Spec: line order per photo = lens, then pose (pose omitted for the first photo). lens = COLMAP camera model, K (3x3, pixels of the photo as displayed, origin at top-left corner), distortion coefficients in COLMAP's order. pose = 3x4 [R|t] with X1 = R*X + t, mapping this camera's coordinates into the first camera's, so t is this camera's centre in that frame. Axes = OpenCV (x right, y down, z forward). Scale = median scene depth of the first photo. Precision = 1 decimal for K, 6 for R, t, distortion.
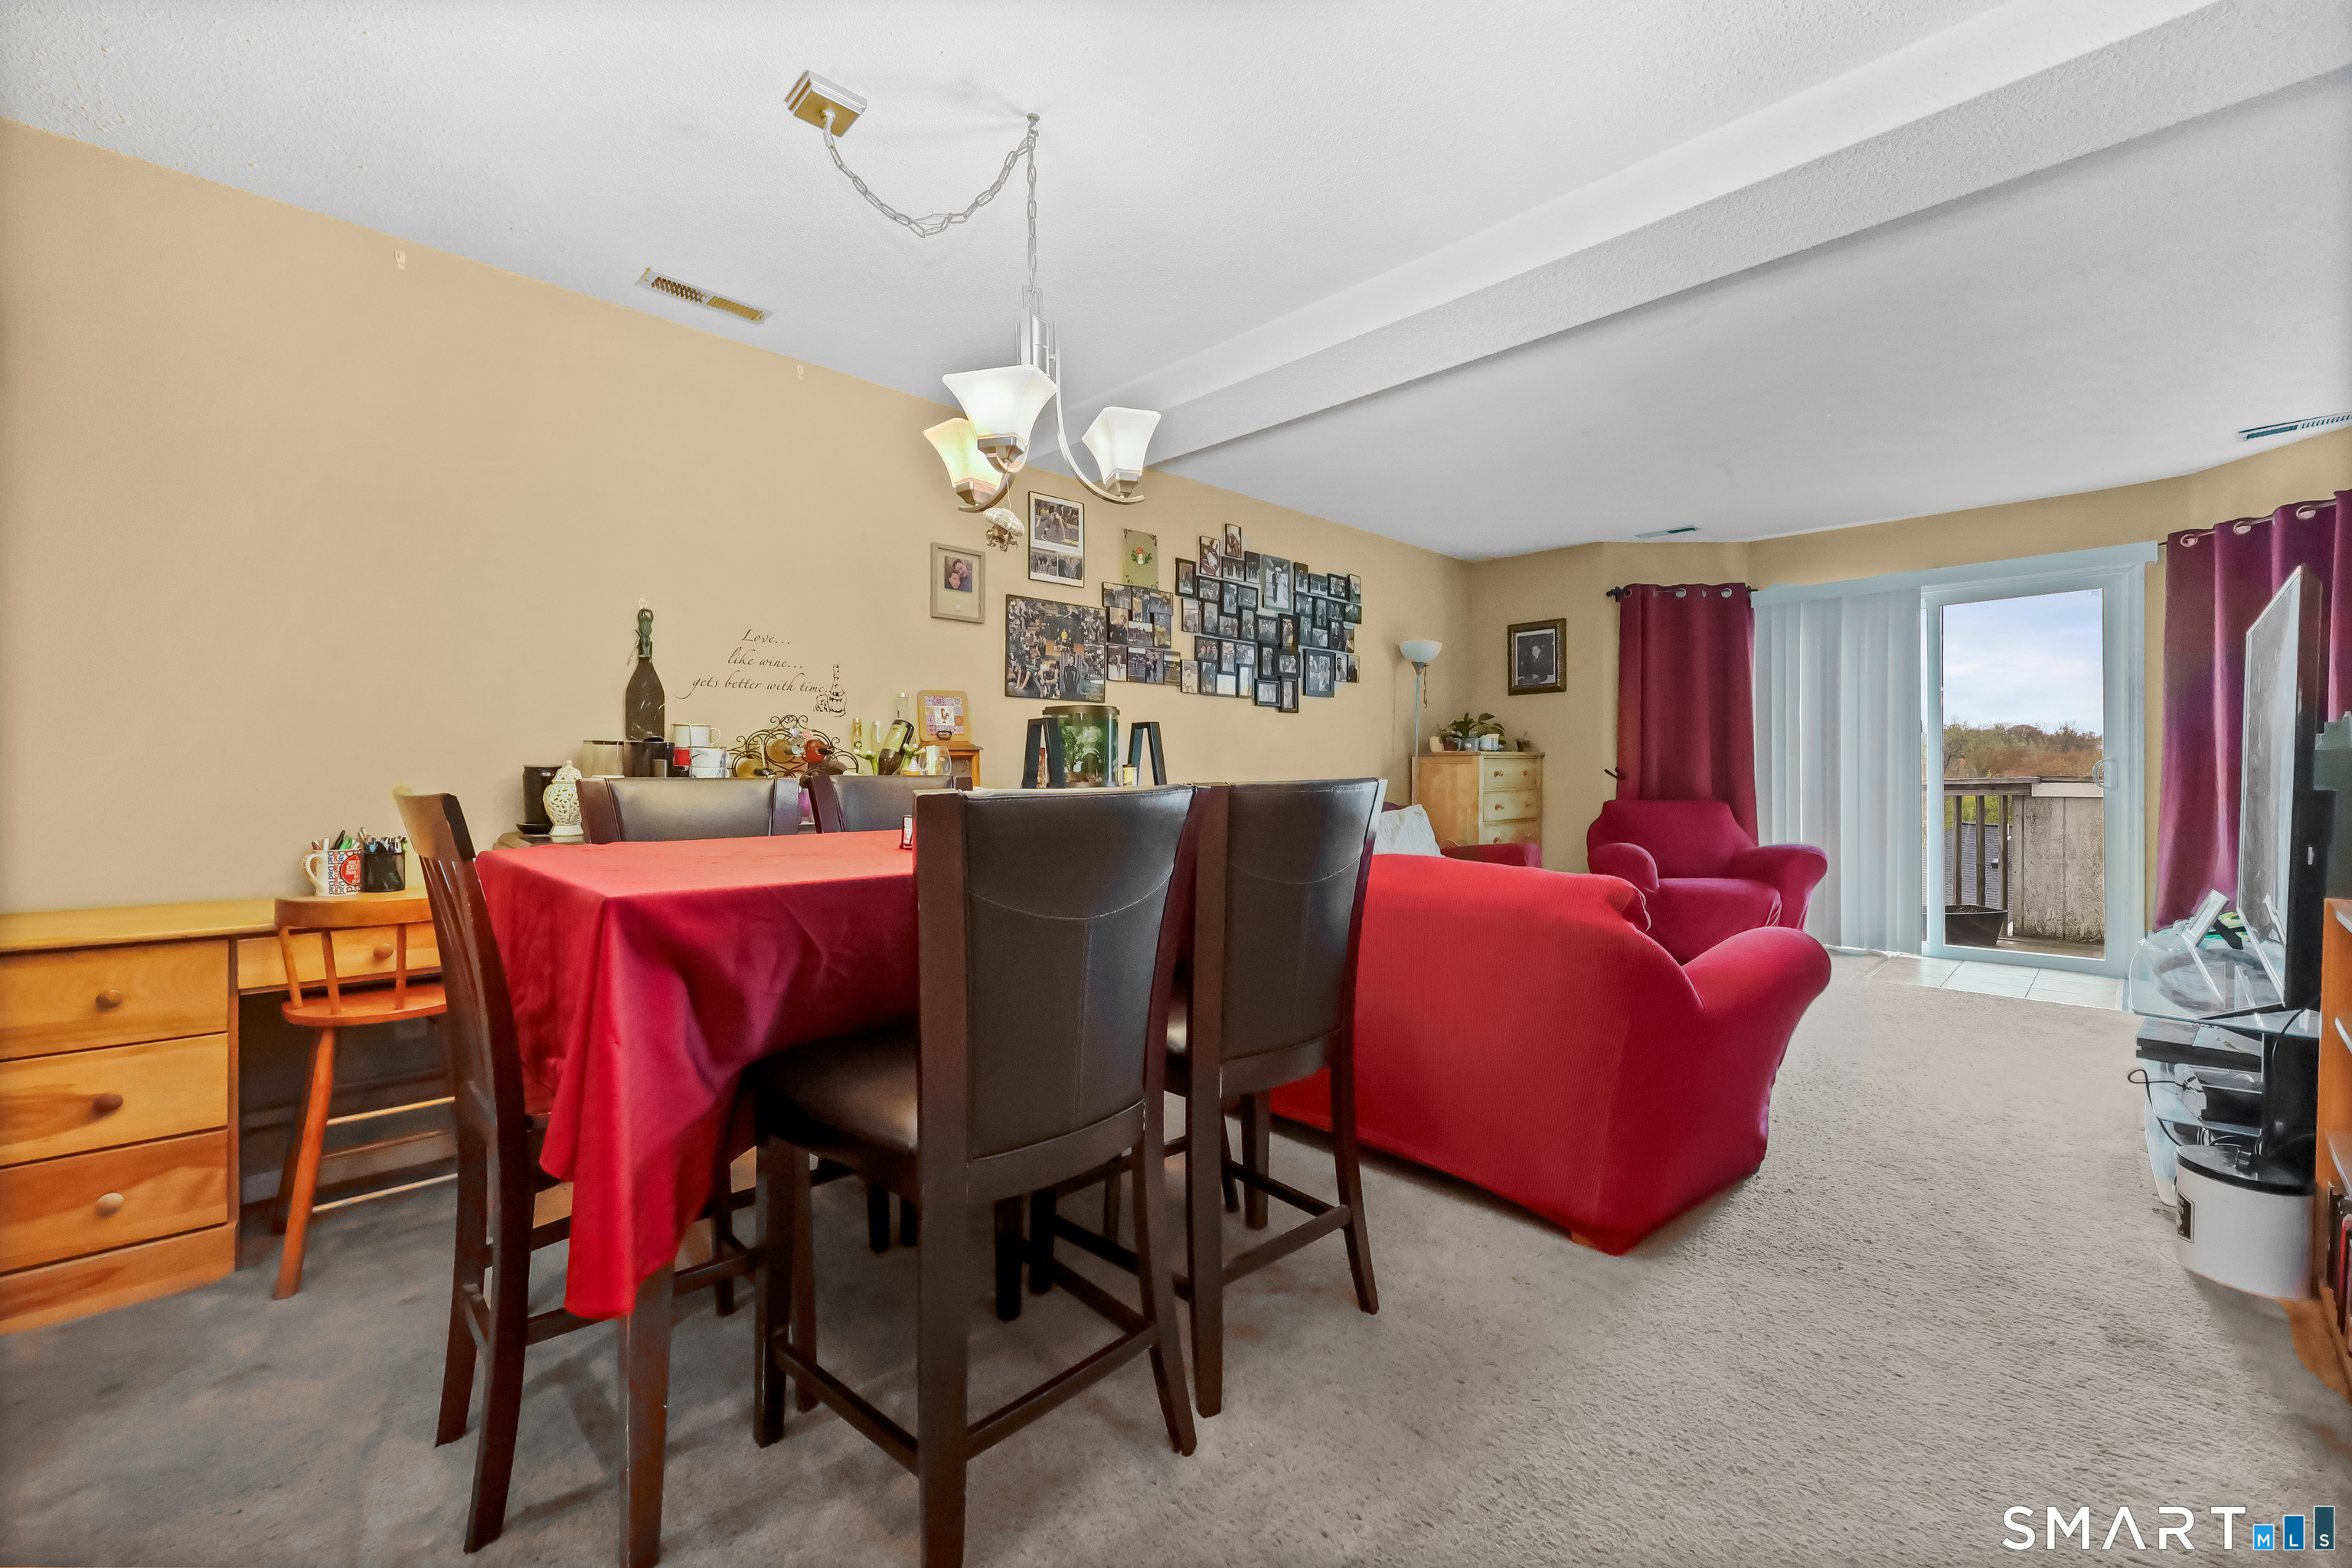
lens RADIAL K [[991.0, 0, 1190.4], [0, 991.0, 771.1], [0, 0, 1]] dist [0.001307, 0.000234]
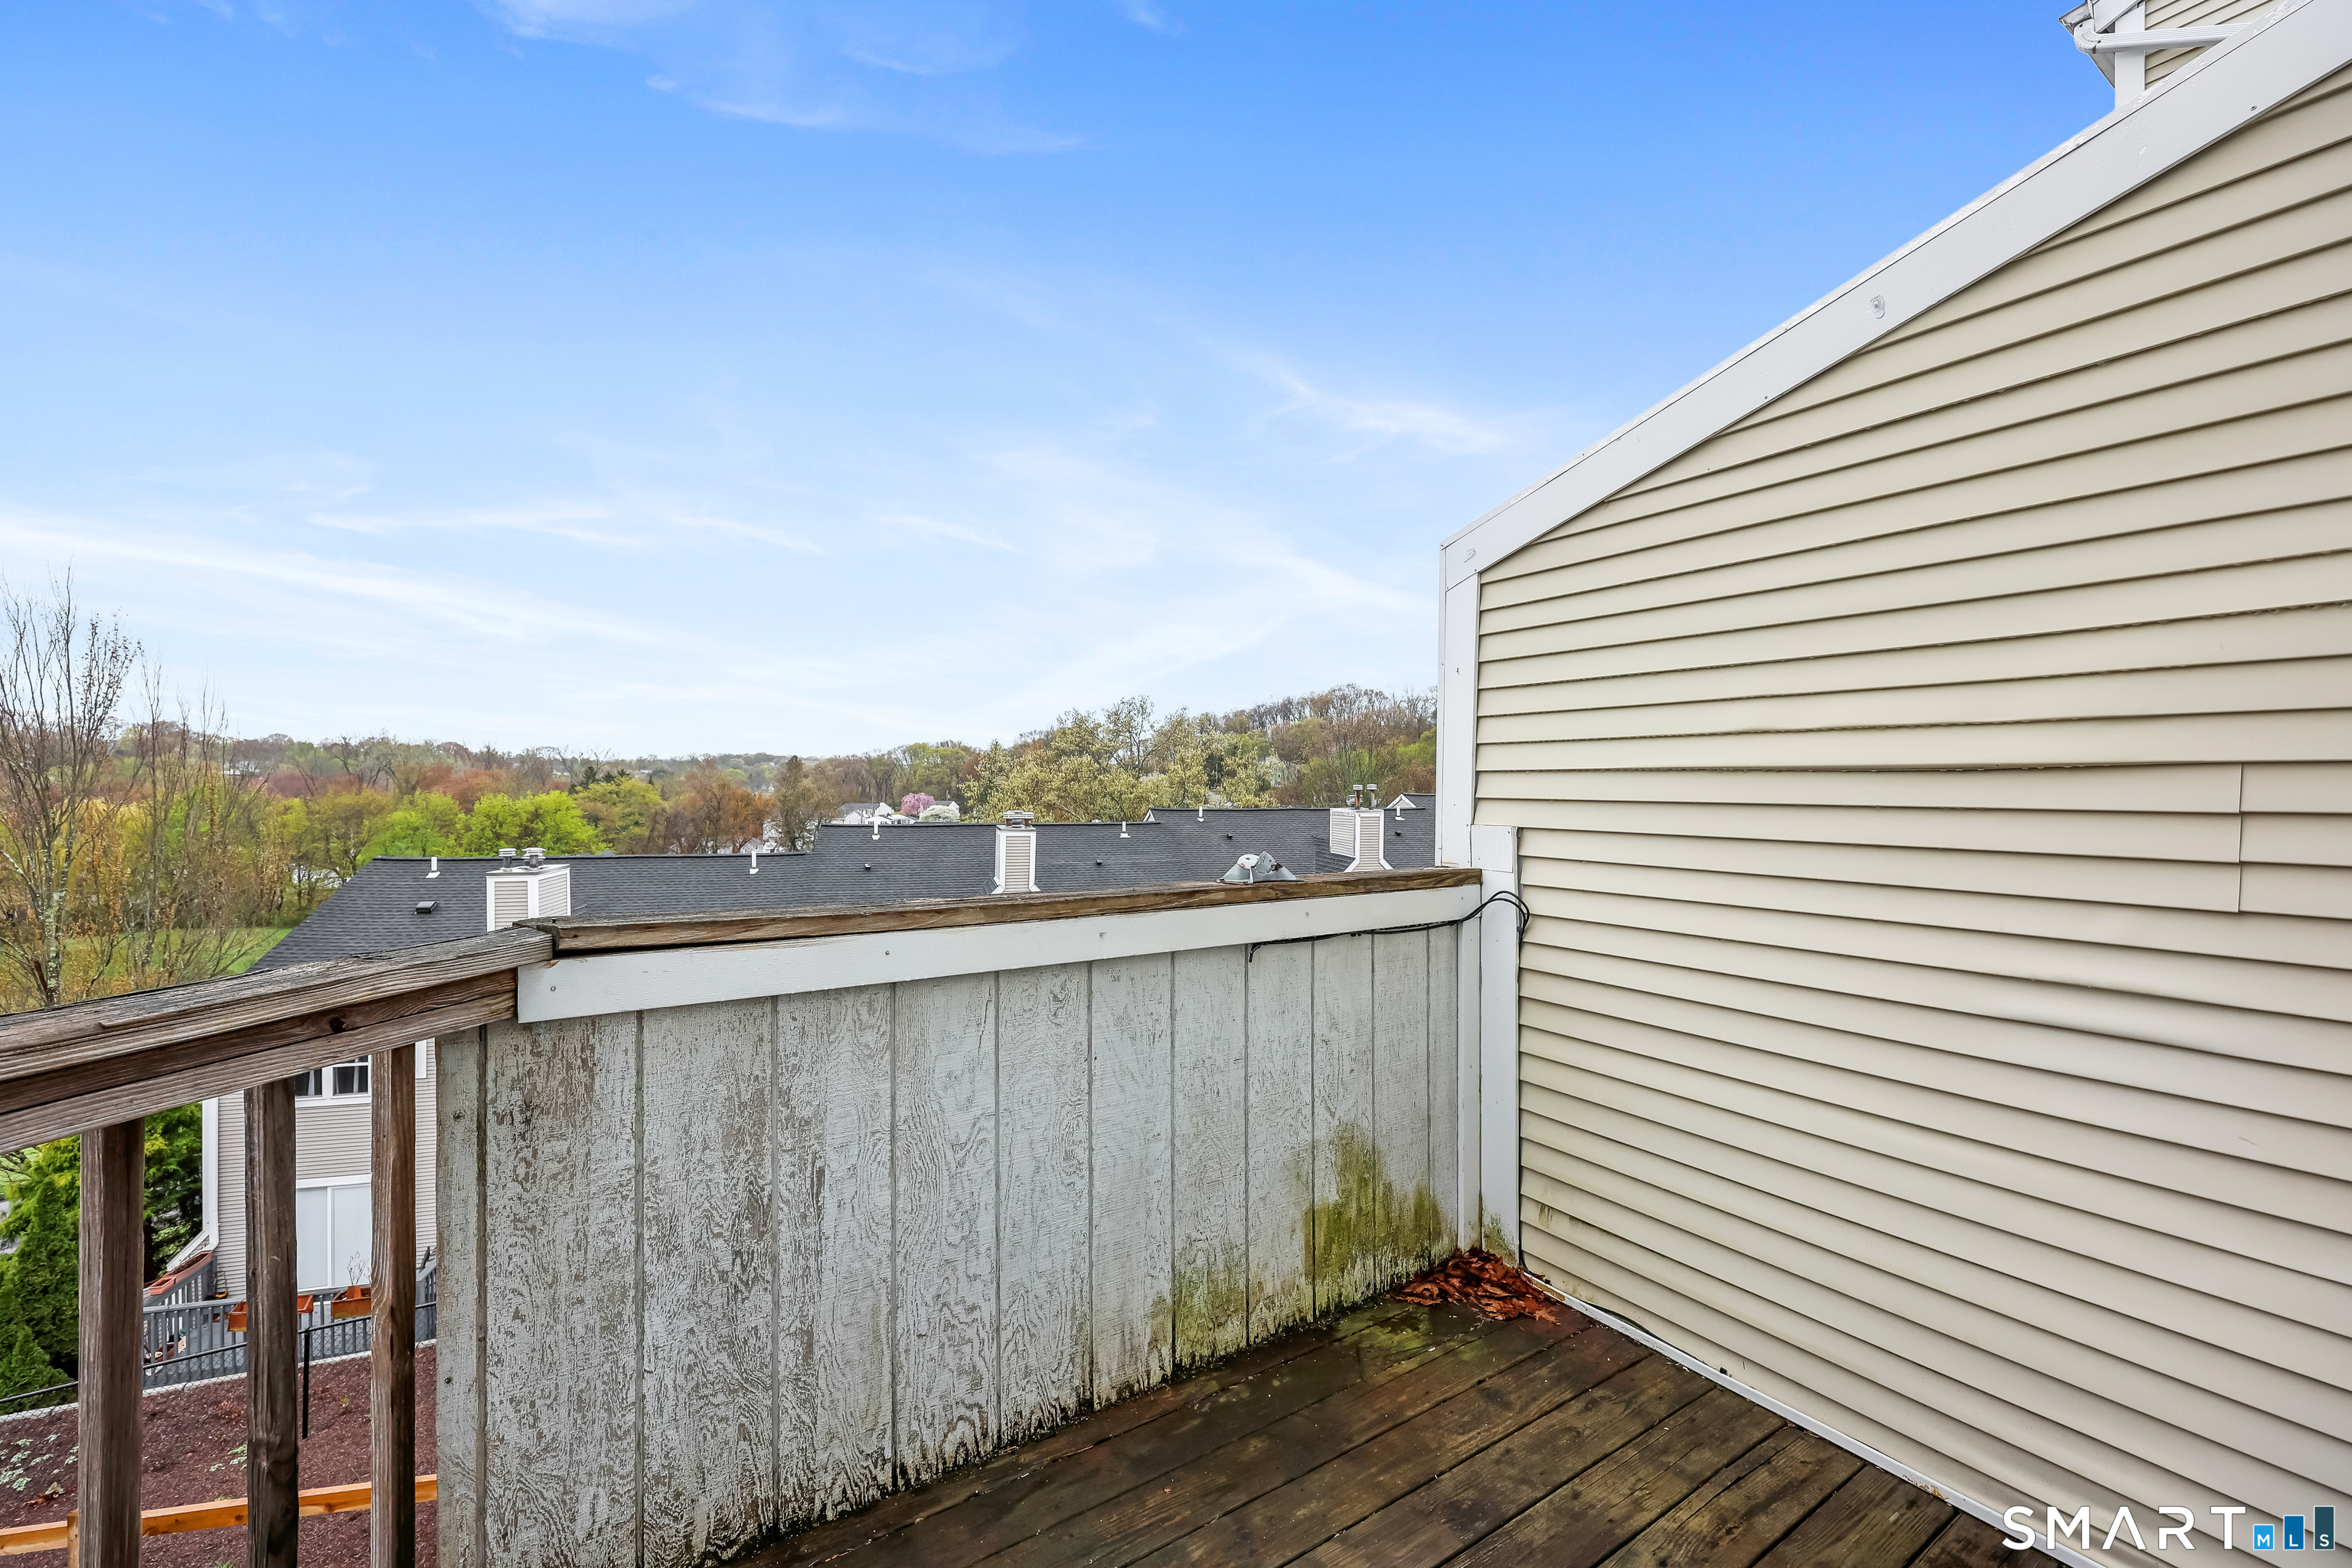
lens RADIAL K [[952.7, 0, 1176.0], [0, 952.7, 784.0], [0, 0, 1]] dist [0.001273, -0.000021]
pose [[0.220147, 0.003390, 0.975461, 0.667498], [-0.002254, 0.999993, -0.002967, -0.030657], [-0.975464, -0.001545, 0.220153, 0.805159]]
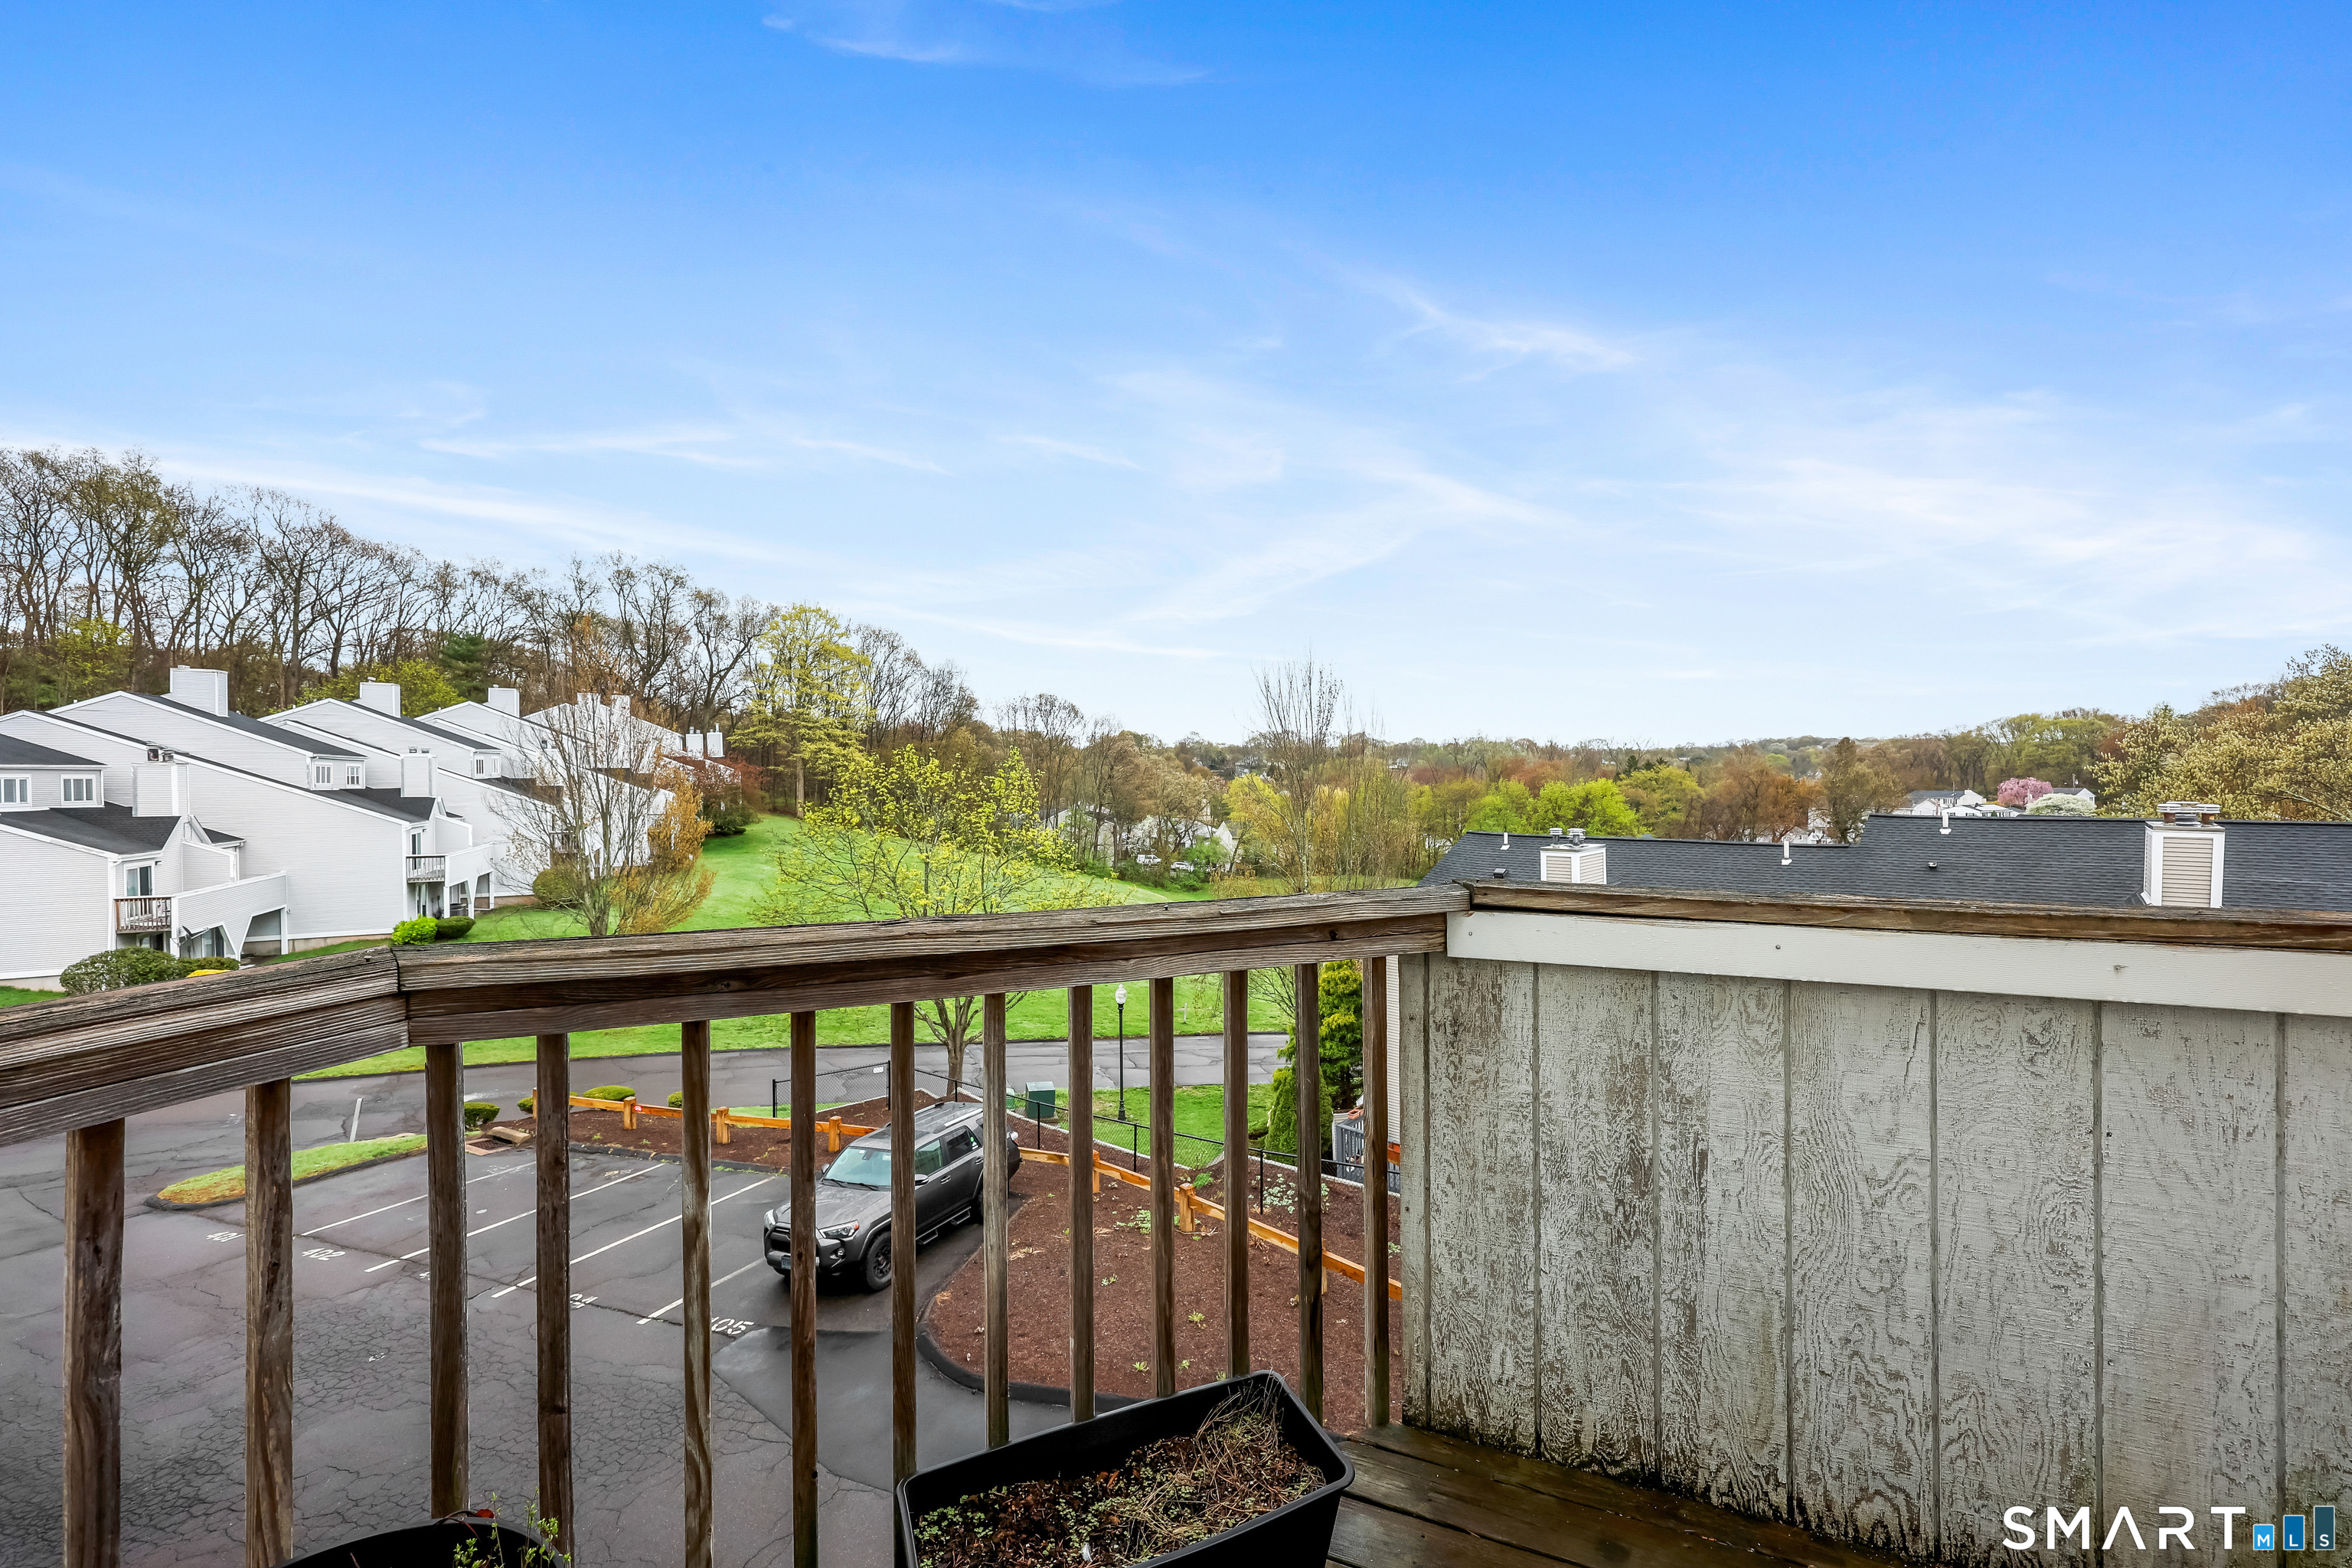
lens RADIAL K [[933.7, 0, 1188.2], [0, 933.7, 780.5], [0, 0, 1]] dist [0.000653, -0.000017]
pose [[0.938672, -0.010365, 0.344657, 0.680400], [0.009957, 0.999946, 0.002954, -0.030063], [-0.344669, 0.000659, 0.938724, 0.765228]]
